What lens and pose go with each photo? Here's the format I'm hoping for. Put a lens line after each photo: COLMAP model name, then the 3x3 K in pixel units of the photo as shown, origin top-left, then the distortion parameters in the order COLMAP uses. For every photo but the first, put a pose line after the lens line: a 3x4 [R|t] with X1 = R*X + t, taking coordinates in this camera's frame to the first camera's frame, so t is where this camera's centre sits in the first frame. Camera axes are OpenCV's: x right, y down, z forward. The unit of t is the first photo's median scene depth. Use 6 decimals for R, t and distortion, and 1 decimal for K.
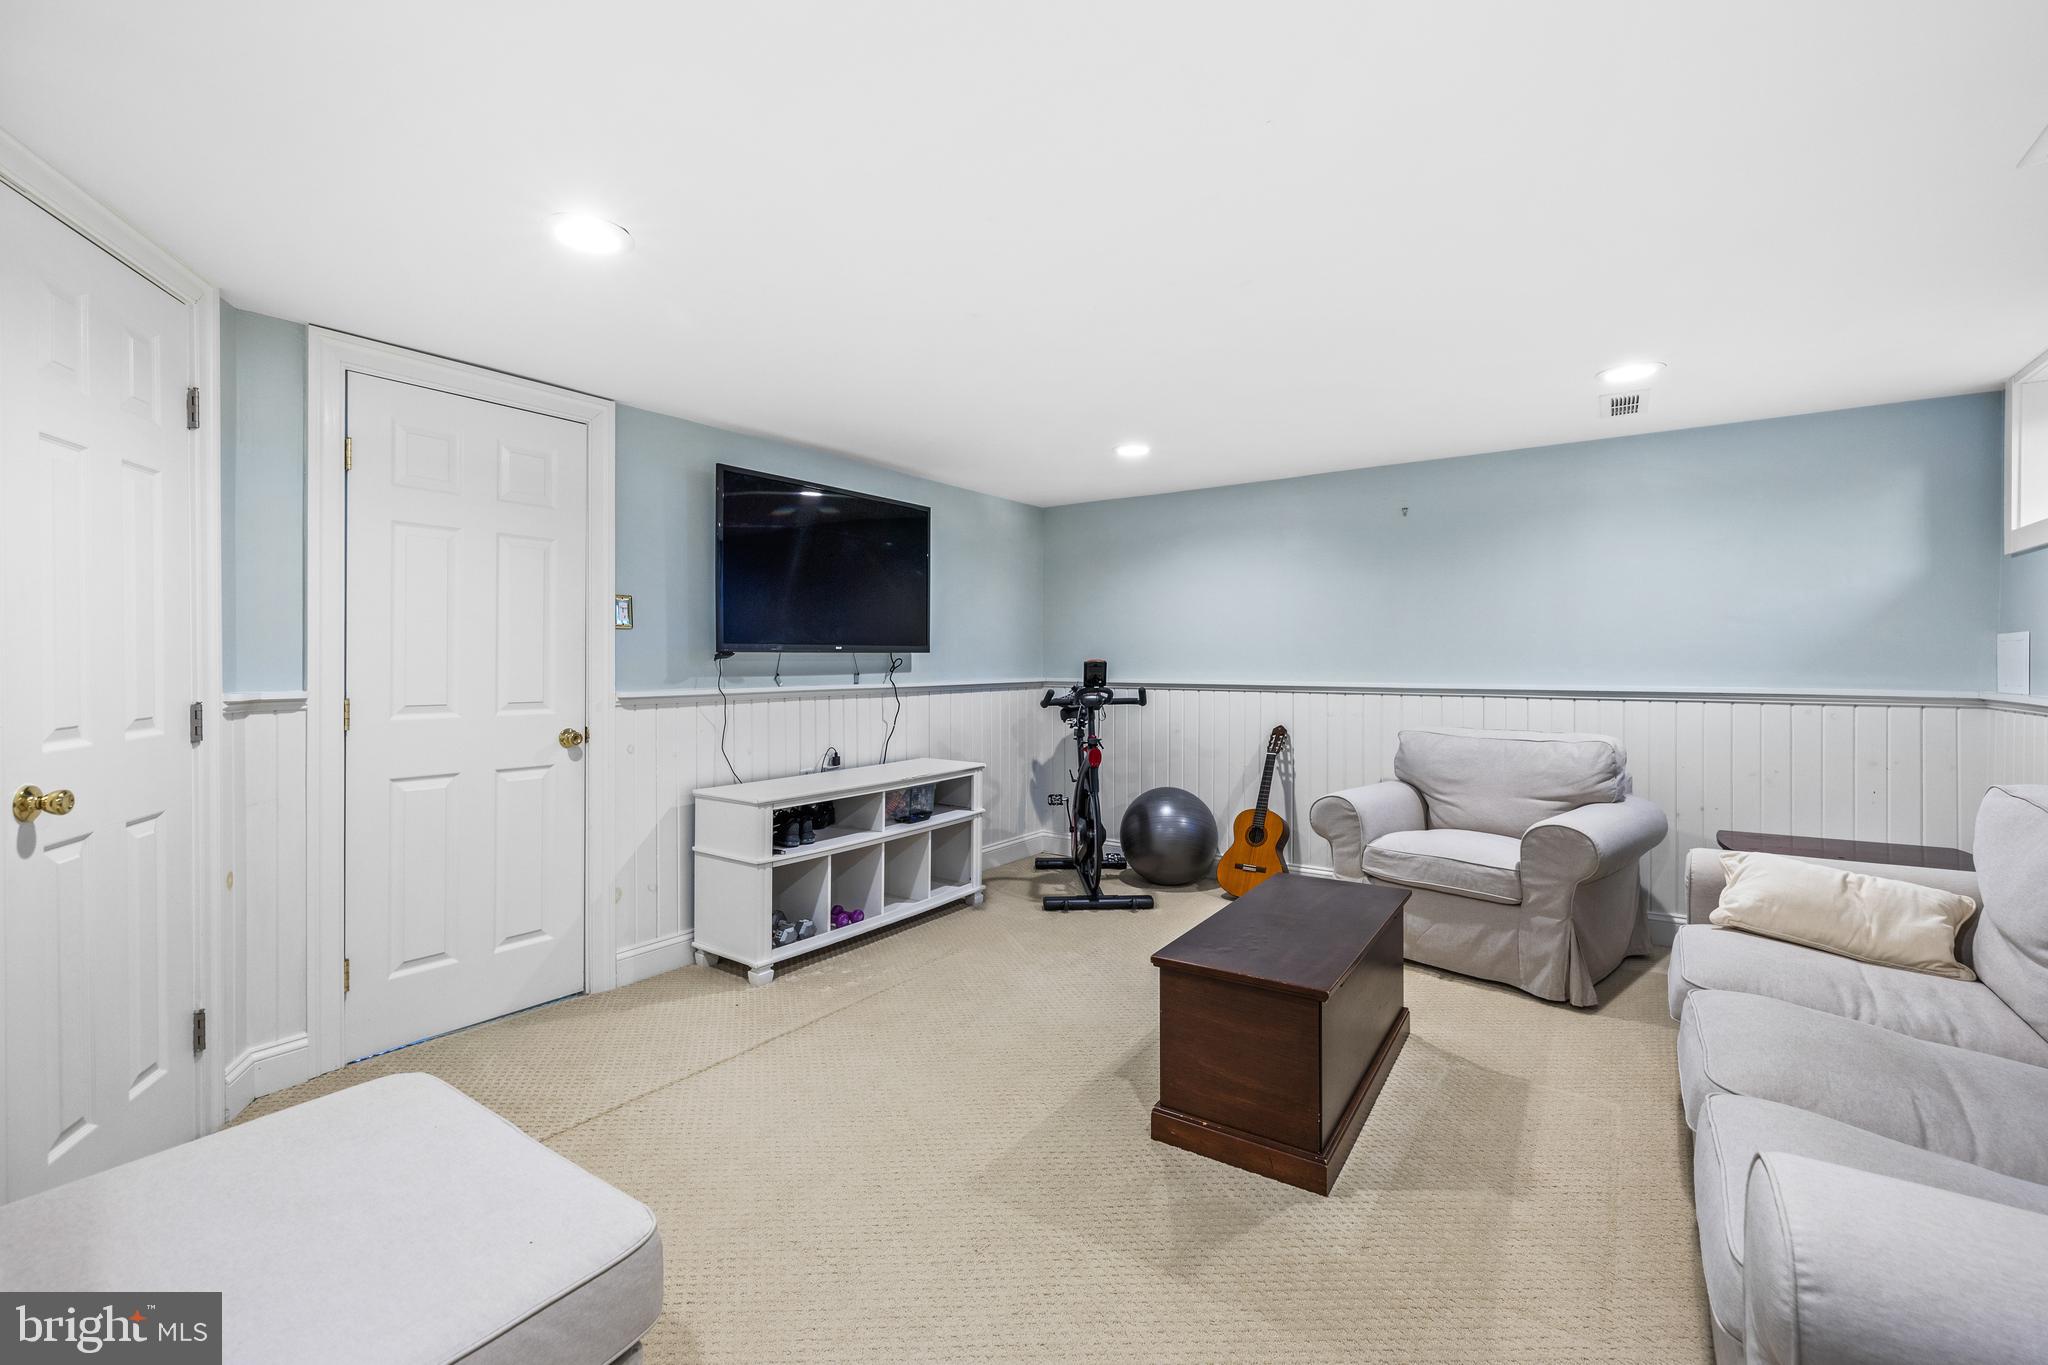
lens RADIAL K [[869.9, 0, 1016.2], [0, 869.9, 671.7], [0, 0, 1]] dist [-0.001819, 0.002506]
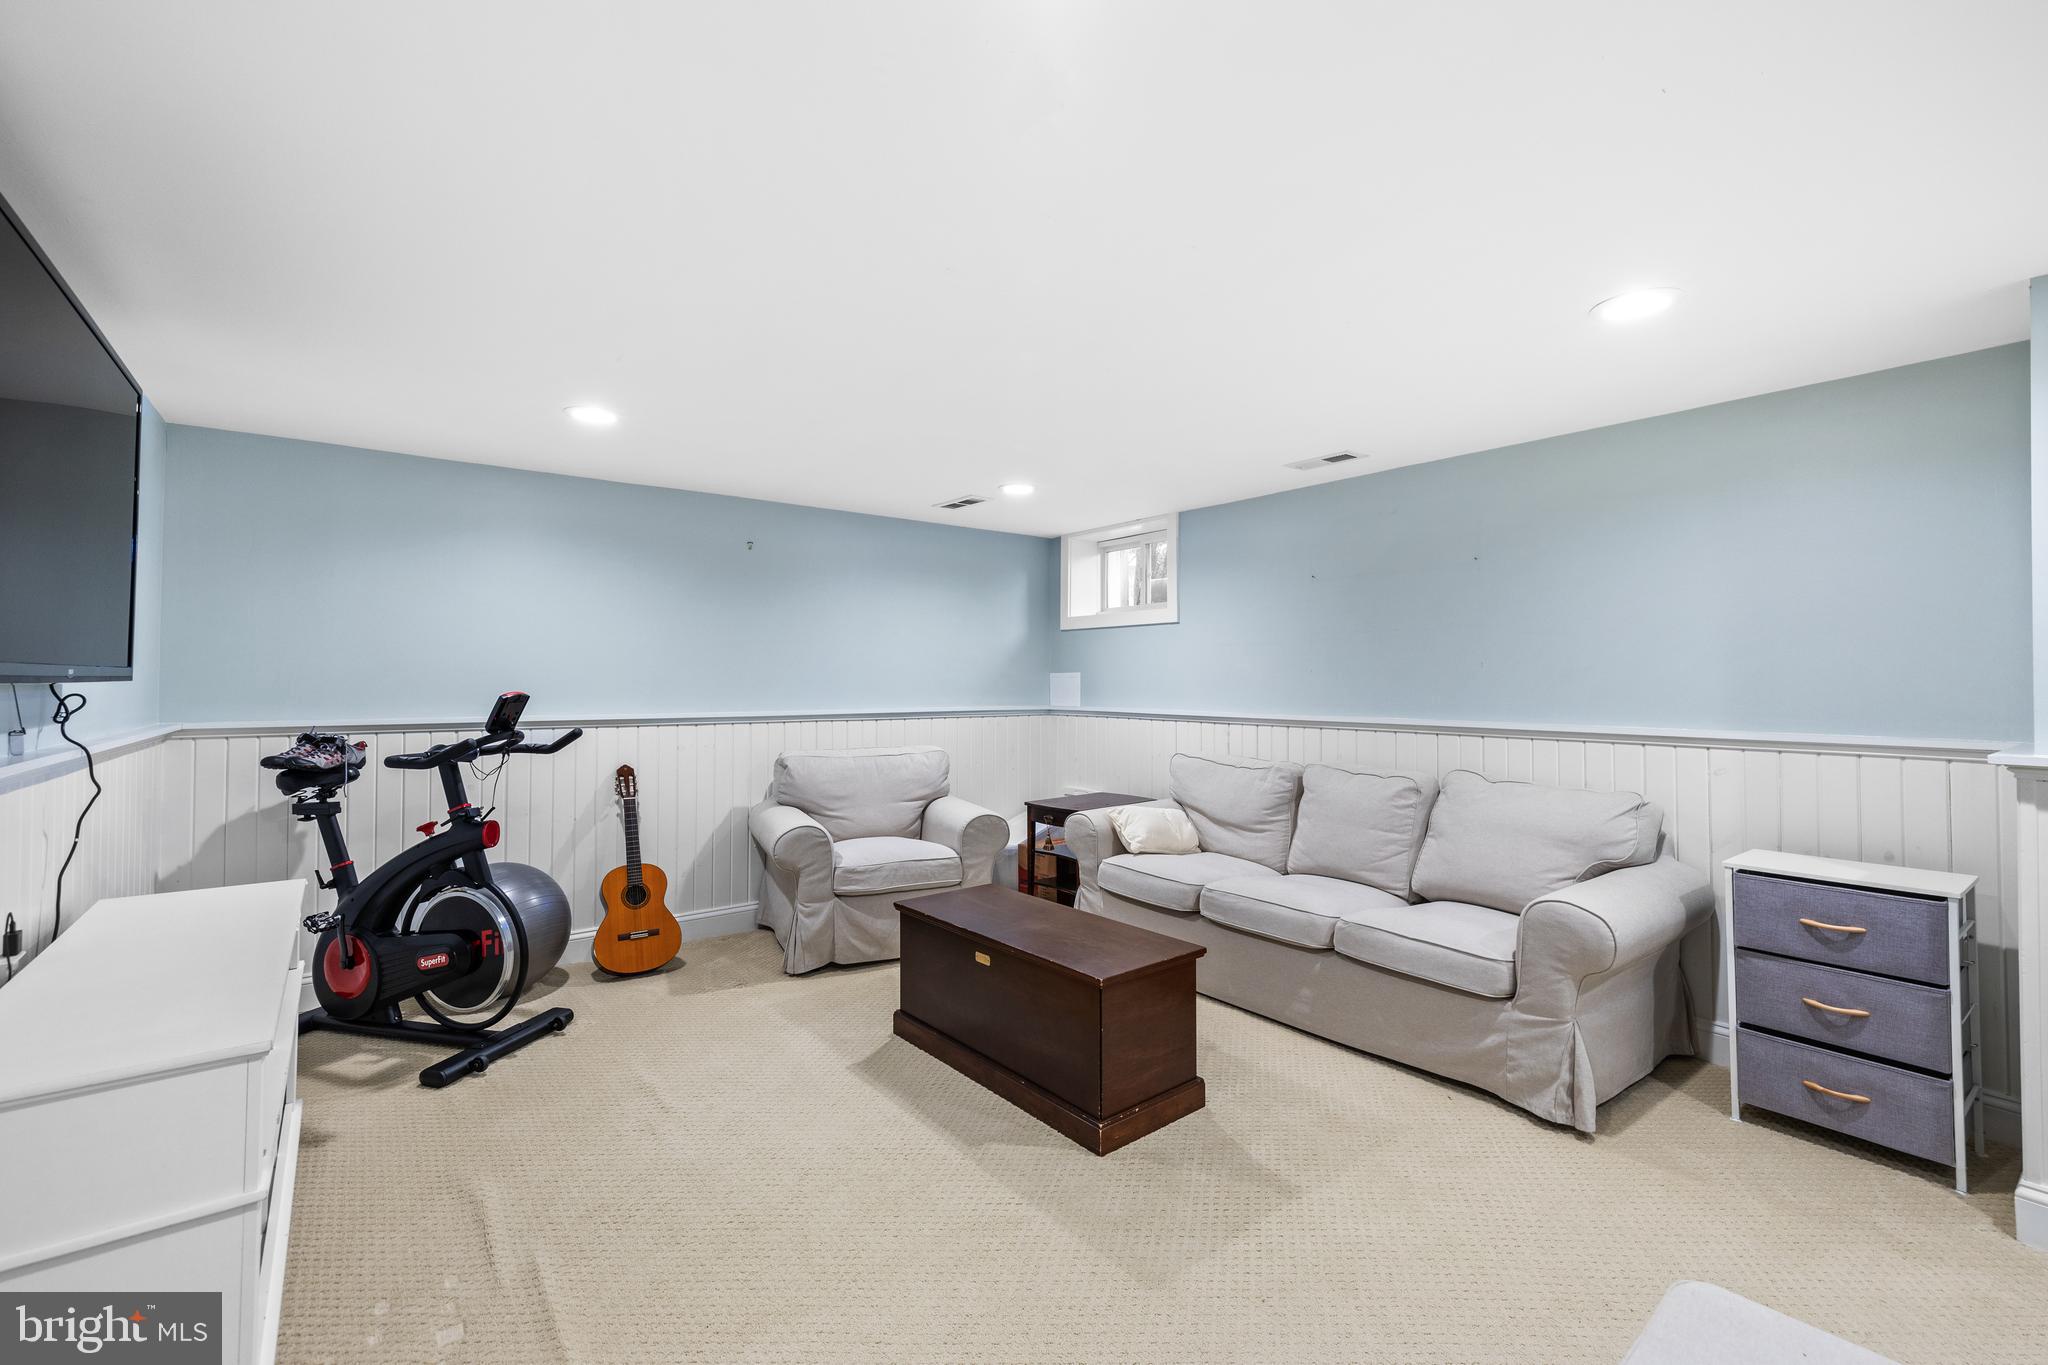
lens RADIAL K [[869.9, 0, 1023.2], [0, 869.9, 668.6], [0, 0, 1]] dist [-0.001819, 0.002506]
pose [[0.289802, 0.014044, 0.956984, -0.536582], [0.011241, 0.999773, -0.018076, -0.018292], [-0.957021, 0.015996, 0.289578, 0.476169]]
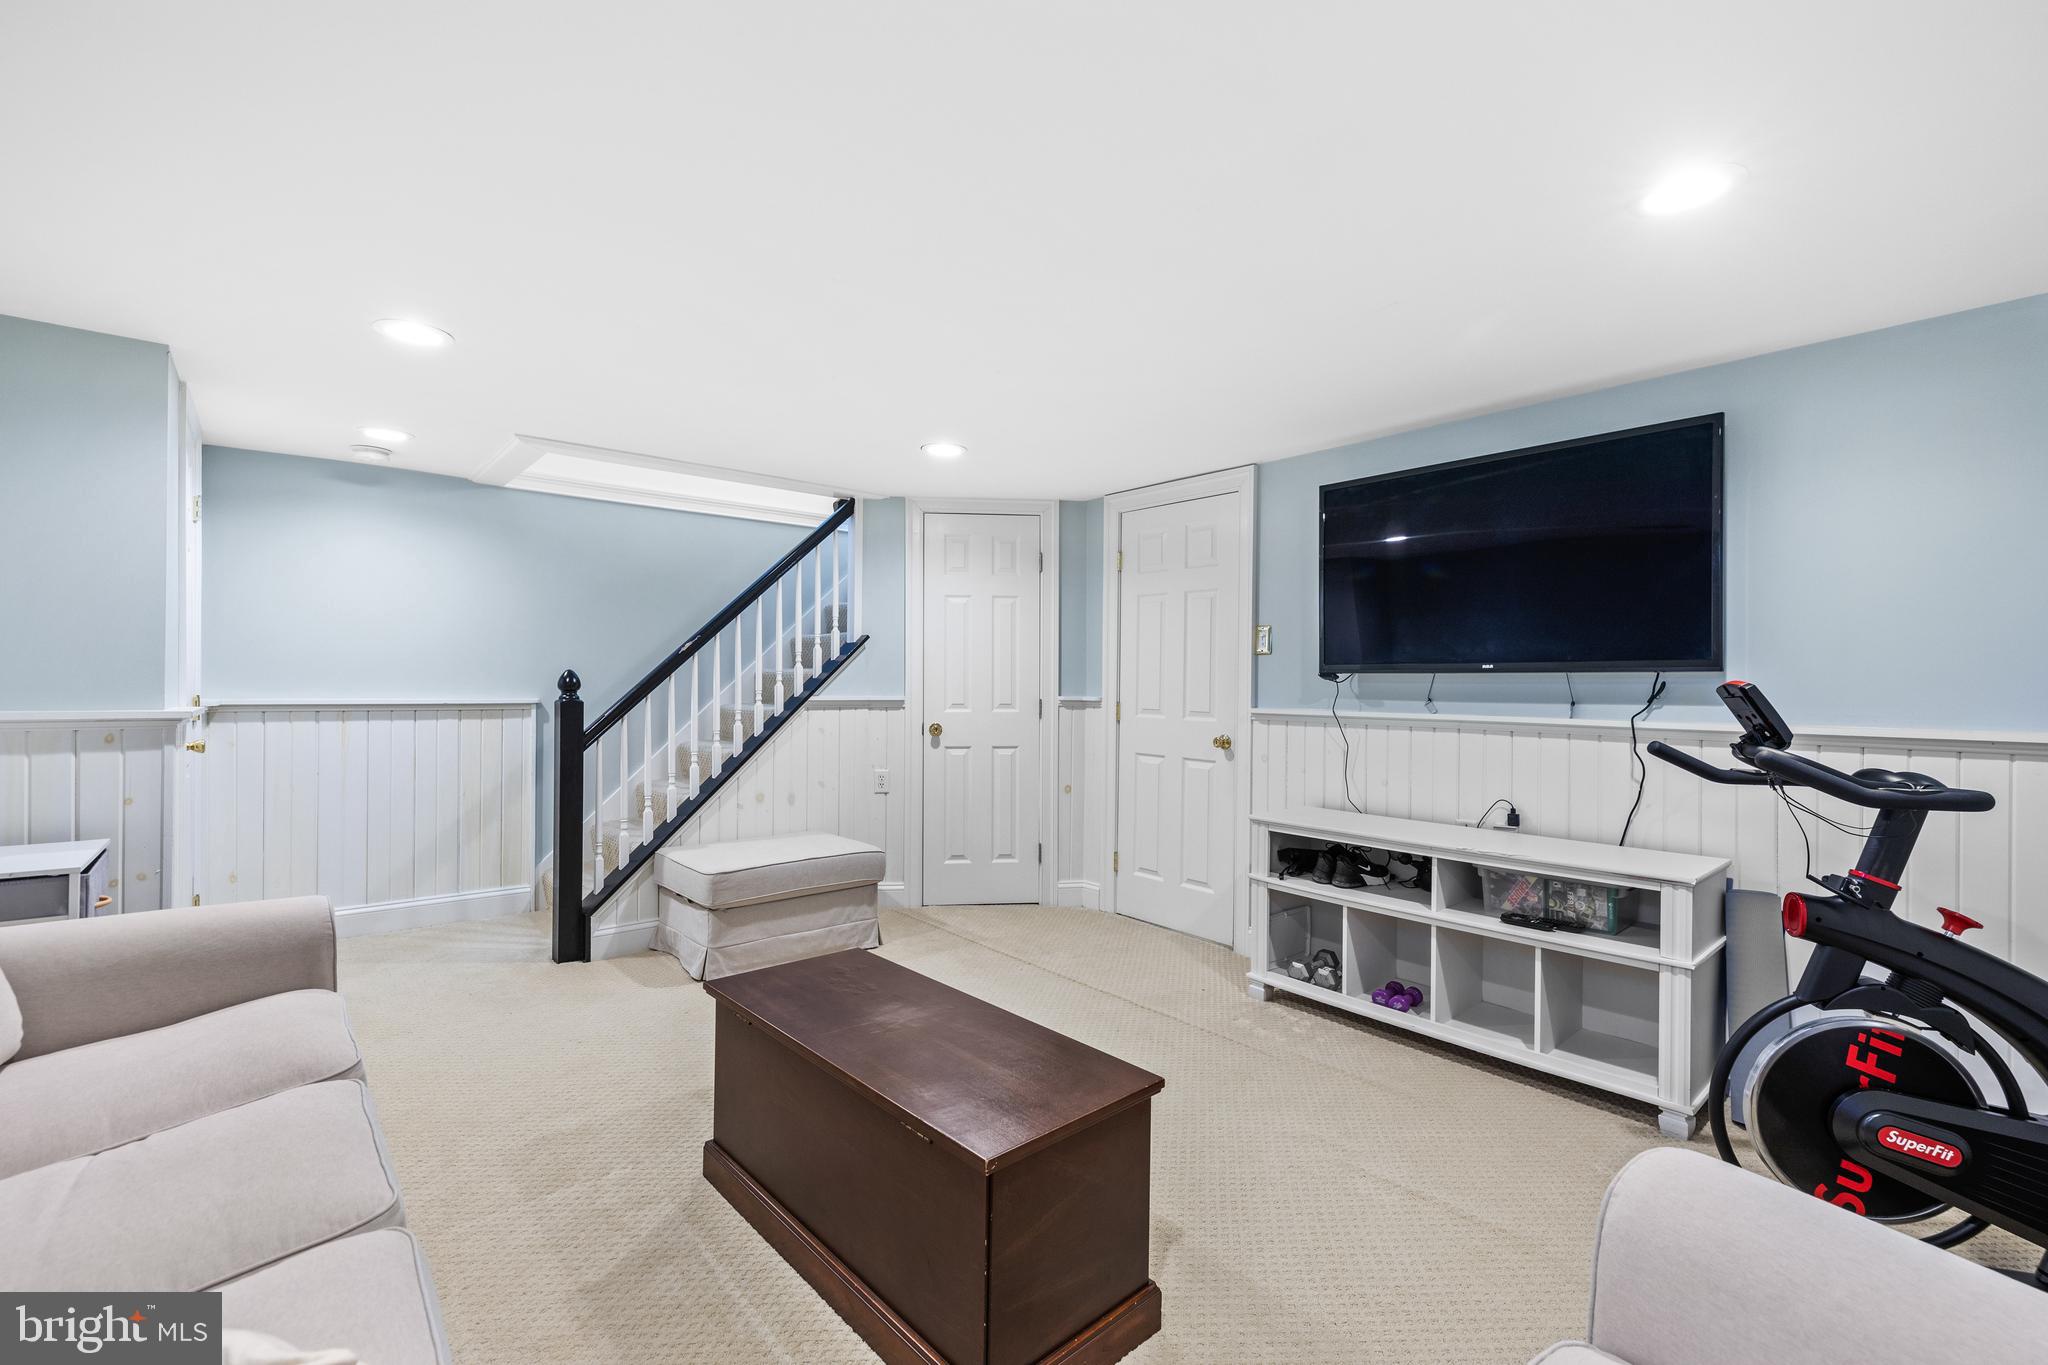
lens RADIAL K [[869.9, 0, 1022.3], [0, 869.9, 680.2], [0, 0, 1]] dist [-0.001819, 0.002506]
pose [[-0.218514, 0.002585, -0.975830, 0.694141], [-0.017065, 0.999833, 0.006470, -0.015511], [0.975685, 0.018066, -0.218434, 0.858142]]
